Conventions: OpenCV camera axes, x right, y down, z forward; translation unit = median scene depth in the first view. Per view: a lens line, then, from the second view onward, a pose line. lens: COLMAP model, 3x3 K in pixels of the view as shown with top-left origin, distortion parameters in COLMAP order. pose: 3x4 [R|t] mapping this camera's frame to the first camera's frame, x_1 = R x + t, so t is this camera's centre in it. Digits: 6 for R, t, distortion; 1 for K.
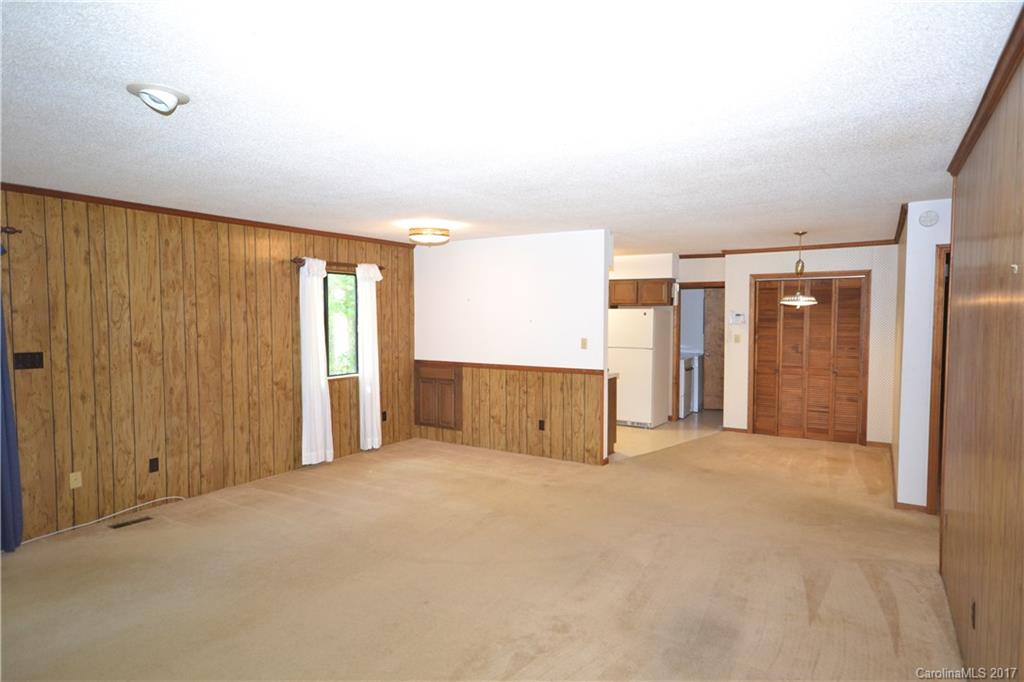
lens RADIAL K [[571.9, 0, 511.3], [0, 571.9, 343.8], [0, 0, 1]] dist [0.005156, 0.000526]
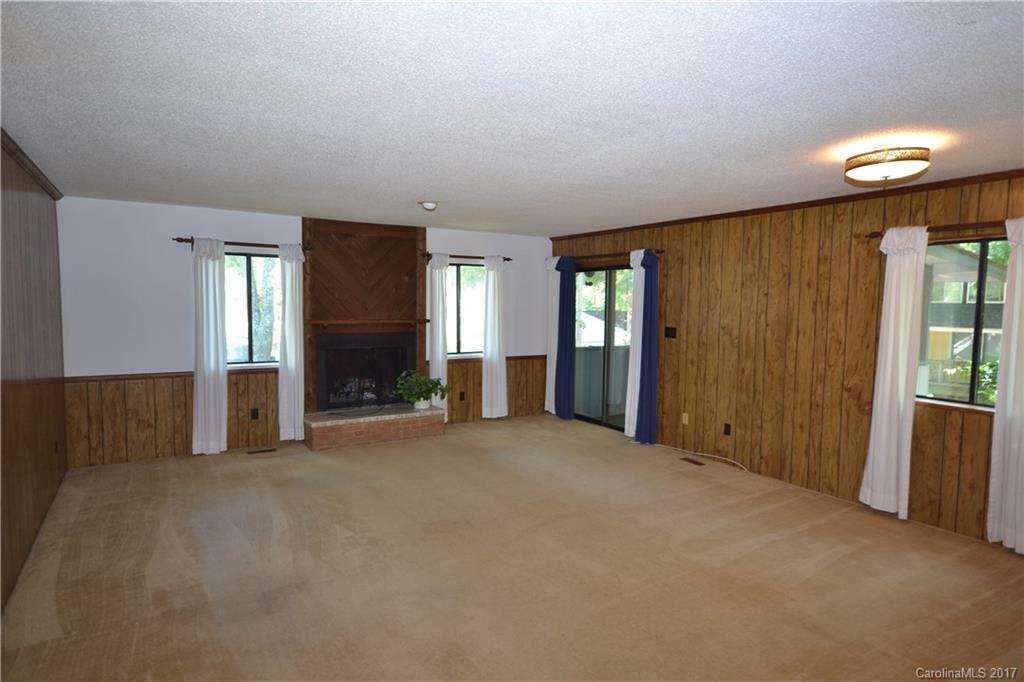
lens RADIAL K [[571.9, 0, 510.7], [0, 571.9, 338.0], [0, 0, 1]] dist [0.005156, 0.000526]
pose [[-0.433928, 0.064236, -0.898655, 0.596874], [-0.047576, 0.994430, 0.094054, -0.065312], [0.899691, 0.083568, -0.428455, 1.018456]]
